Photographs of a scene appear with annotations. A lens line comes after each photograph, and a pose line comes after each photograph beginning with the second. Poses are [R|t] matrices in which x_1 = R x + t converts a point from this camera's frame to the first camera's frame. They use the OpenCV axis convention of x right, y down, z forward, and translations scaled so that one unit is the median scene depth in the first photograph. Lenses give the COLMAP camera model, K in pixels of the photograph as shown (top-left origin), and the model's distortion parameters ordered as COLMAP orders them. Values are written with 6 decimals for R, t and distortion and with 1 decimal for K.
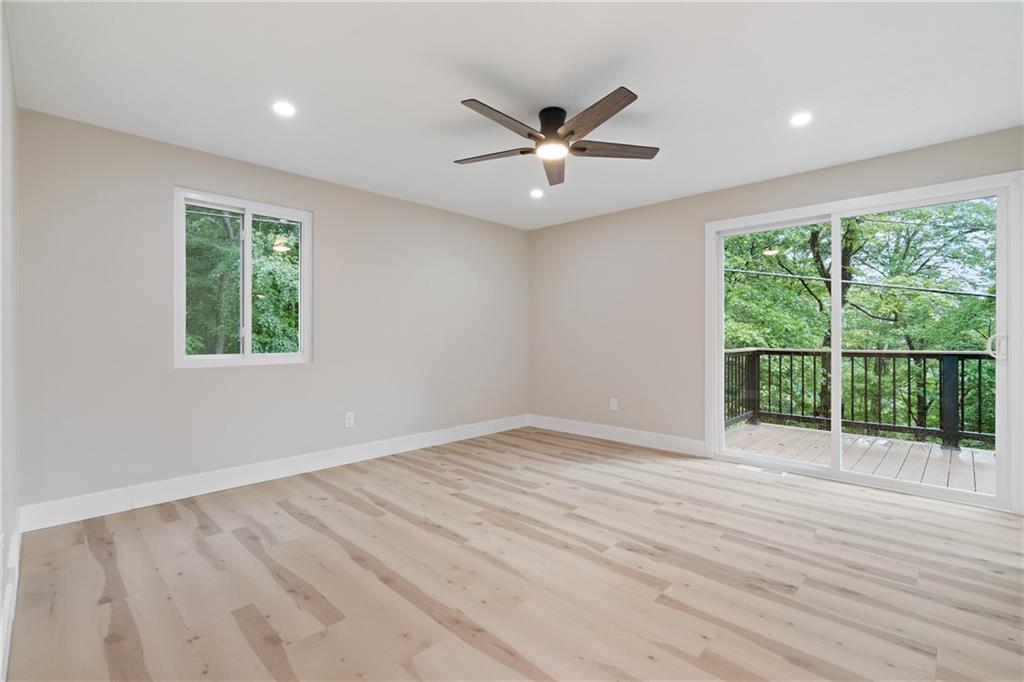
lens RADIAL K [[462.3, 0, 509.3], [0, 462.3, 339.5], [0, 0, 1]] dist [-0.000471, -0.000244]
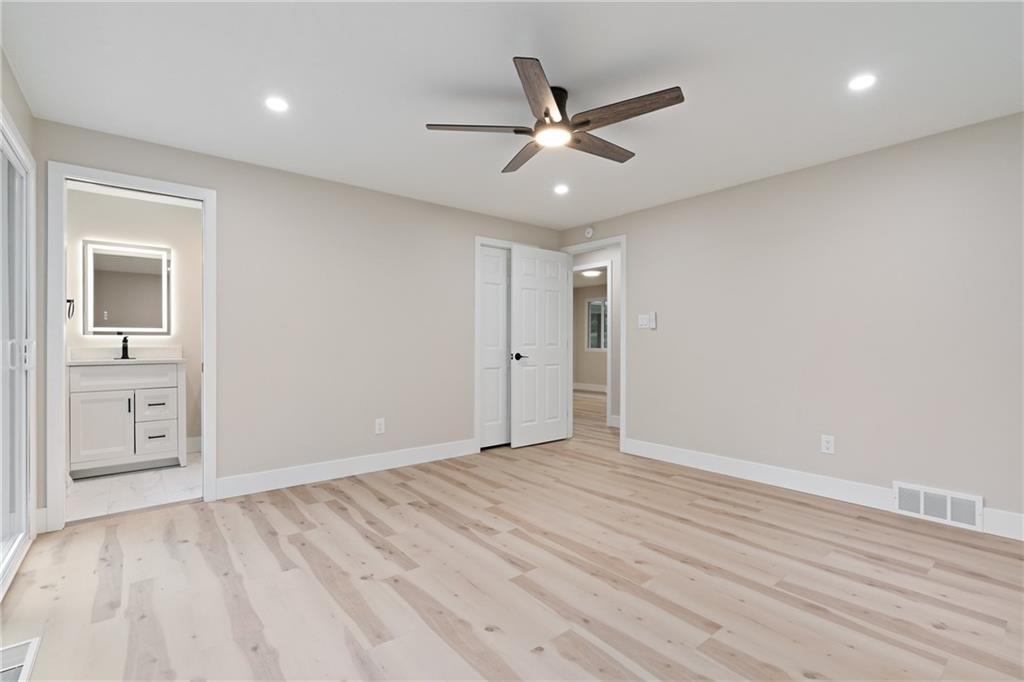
lens RADIAL K [[462.3, 0, 509.4], [0, 462.3, 343.2], [0, 0, 1]] dist [-0.000471, -0.000244]
pose [[-0.993361, 0.000346, 0.115036, 0.077284], [0.001265, 0.999968, 0.007921, -0.015012], [-0.115029, 0.008013, -0.993330, 1.991692]]
